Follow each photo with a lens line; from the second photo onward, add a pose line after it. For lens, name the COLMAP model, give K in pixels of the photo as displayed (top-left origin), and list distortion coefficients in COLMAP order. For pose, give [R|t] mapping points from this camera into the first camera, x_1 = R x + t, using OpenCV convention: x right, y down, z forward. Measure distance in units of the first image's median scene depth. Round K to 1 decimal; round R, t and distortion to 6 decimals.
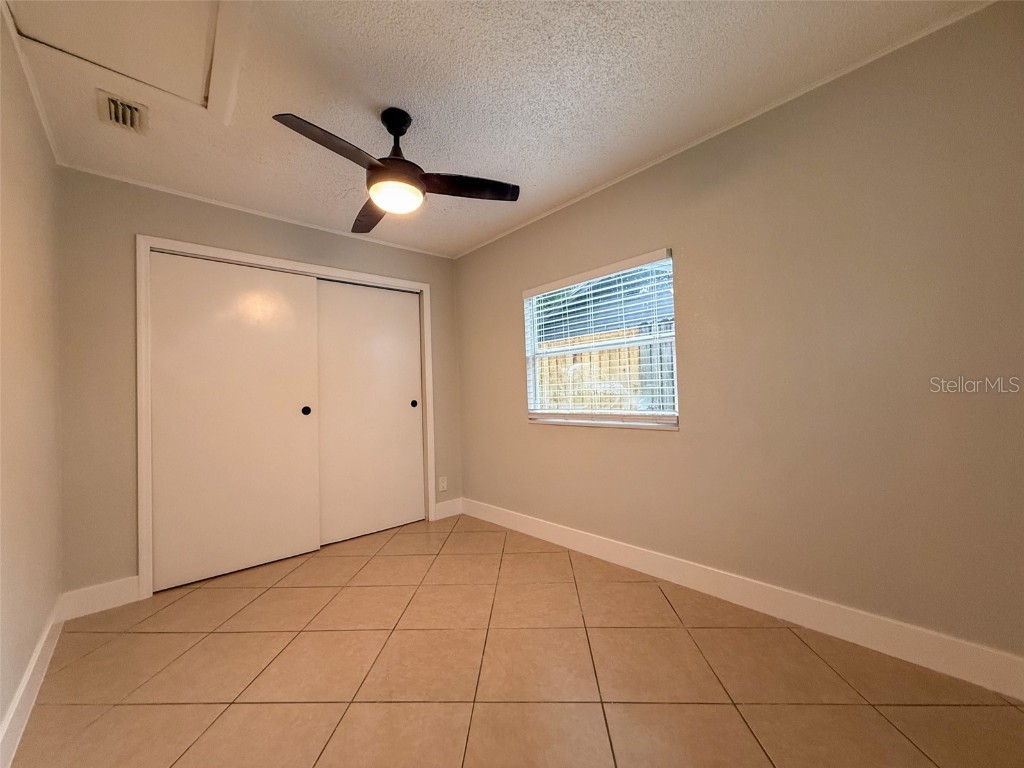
lens RADIAL K [[402.9, 0, 523.8], [0, 402.9, 384.1], [0, 0, 1]] dist [-0.000097, -0.000035]
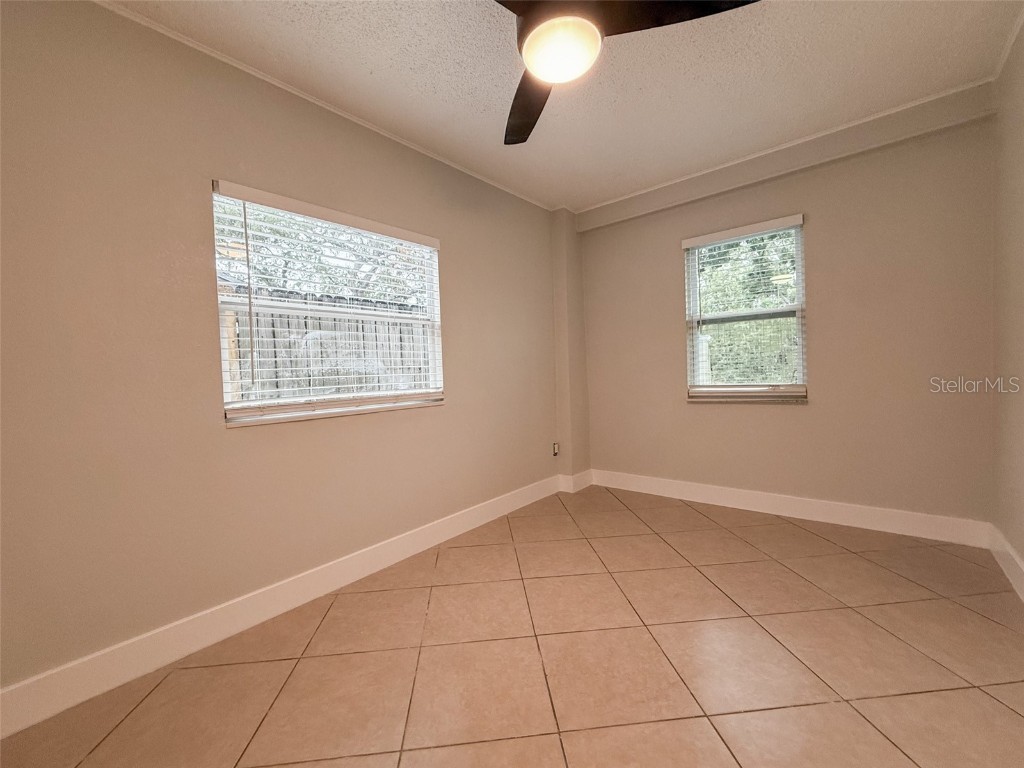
lens RADIAL K [[407.2, 0, 508.2], [0, 407.2, 381.9], [0, 0, 1]] dist [0.000825, 0.000057]
pose [[-0.094488, 0.008262, 0.995492, -0.719020], [0.018437, 0.999809, -0.006548, 0.058274], [-0.995355, 0.017735, -0.094623, 0.860805]]
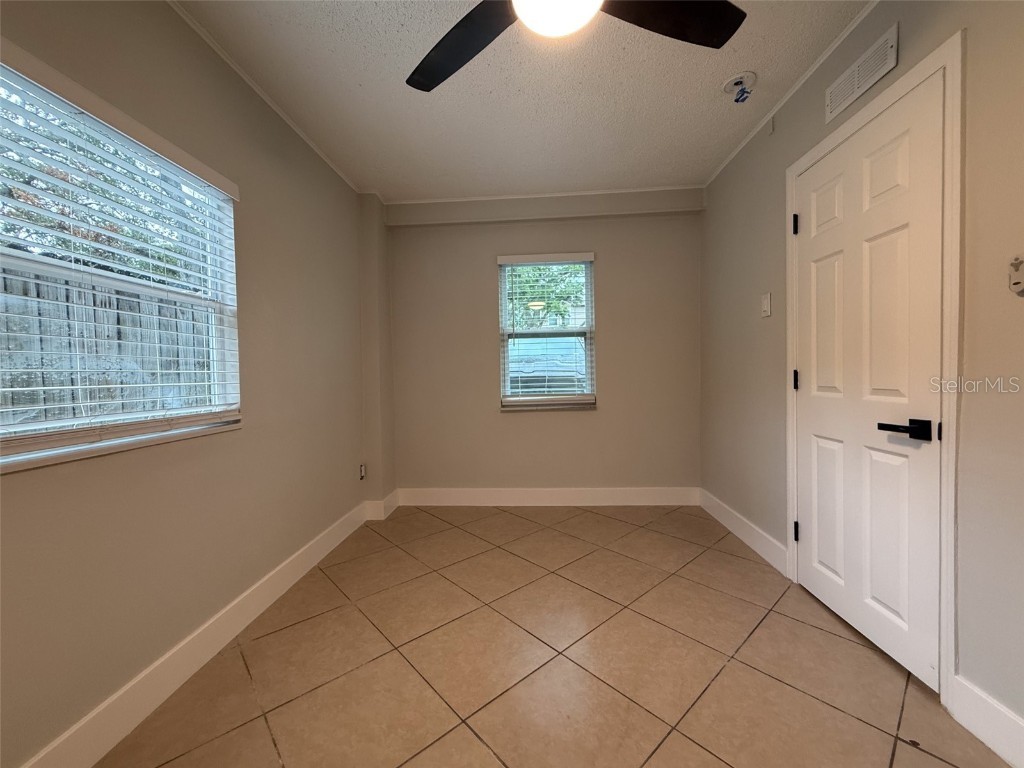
lens RADIAL K [[403.7, 0, 498.6], [0, 403.7, 382.9], [0, 0, 1]] dist [0.000106, 0.000112]
pose [[-0.661100, 0.025335, 0.749870, -0.486423], [0.023994, 0.999632, -0.012619, 0.047042], [-0.749914, 0.009650, -0.661465, 1.059299]]
